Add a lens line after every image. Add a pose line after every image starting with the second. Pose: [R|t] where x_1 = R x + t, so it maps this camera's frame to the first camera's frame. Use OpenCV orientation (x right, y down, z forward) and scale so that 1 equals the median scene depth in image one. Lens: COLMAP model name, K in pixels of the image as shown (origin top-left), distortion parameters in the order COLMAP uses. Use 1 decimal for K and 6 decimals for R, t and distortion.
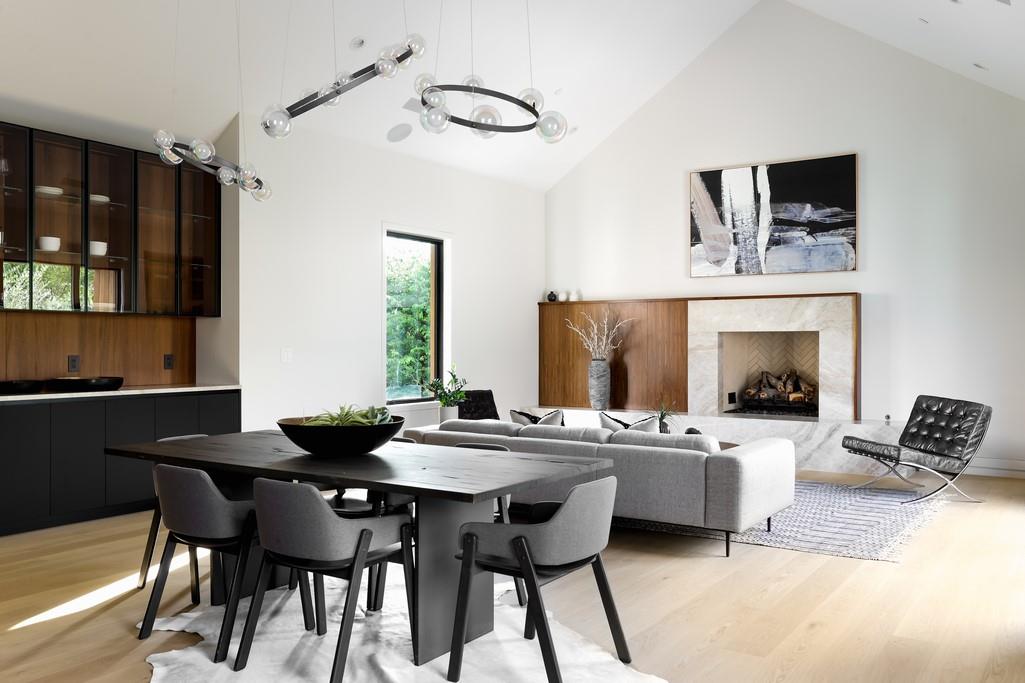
lens RADIAL K [[840.8, 0, 493.3], [0, 840.8, 341.4], [0, 0, 1]] dist [-0.002155, 0.016003]
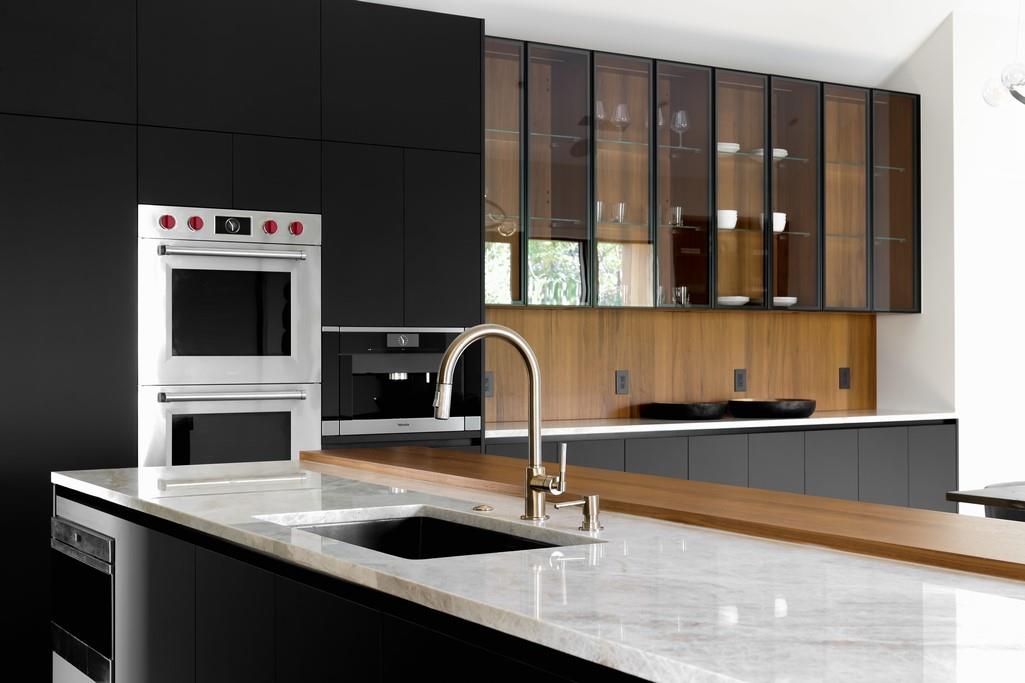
lens RADIAL K [[1438.2, 0, 512.5], [0, 1438.2, 341.5], [0, 0, 1]] dist [-0.023935, -0.045469]
pose [[0.926383, -0.003220, -0.376570, -0.160478], [0.003281, 0.999995, -0.000478, -0.005531], [0.376569, -0.000793, 0.926388, -0.177053]]
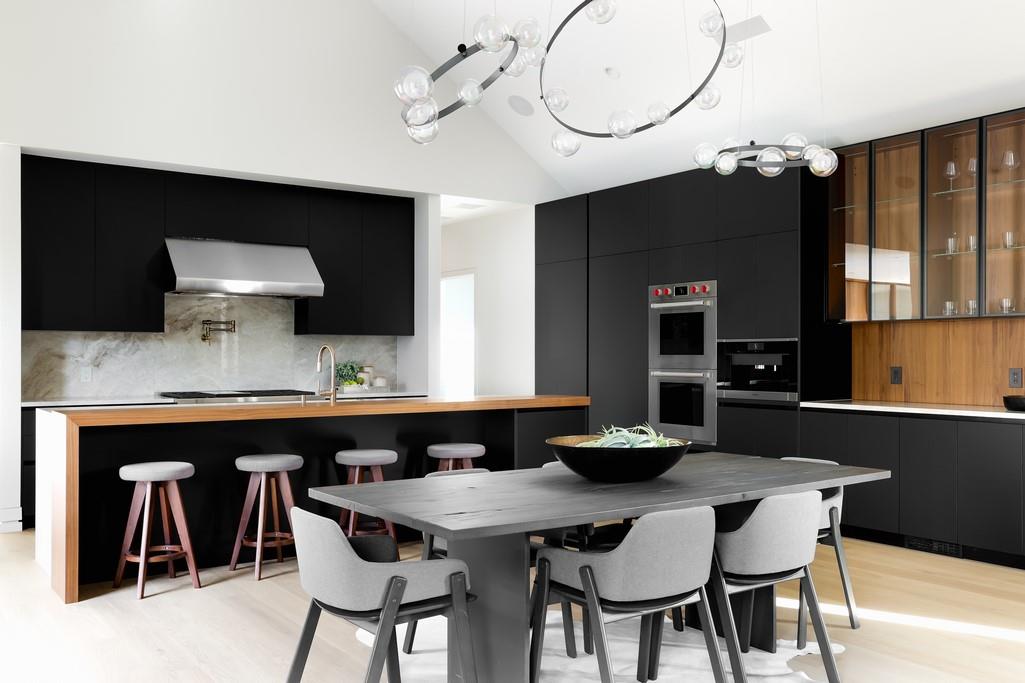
lens RADIAL K [[931.8, 0, 512.5], [0, 931.8, 341.5], [0, 0, 1]] dist [0.001217, -0.000204]
pose [[-0.342817, -0.011530, -0.939331, 0.364158], [0.007081, 0.999865, -0.014857, -0.000164], [0.939375, -0.011745, -0.342689, 0.564424]]
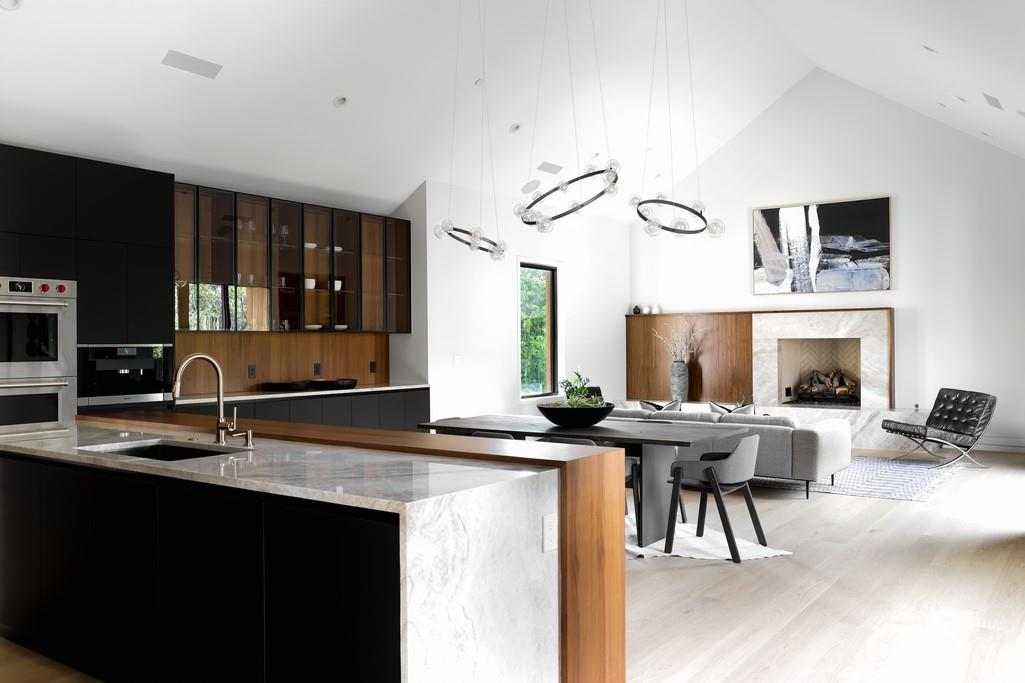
lens RADIAL K [[840.8, 0, 493.3], [0, 840.8, 341.4], [0, 0, 1]] dist [-0.002155, 0.016003]
pose [[0.999681, -0.008557, -0.023759, -0.135642], [0.008598, 0.999962, 0.001621, -0.014305], [0.023745, -0.001825, 0.999716, -0.278214]]
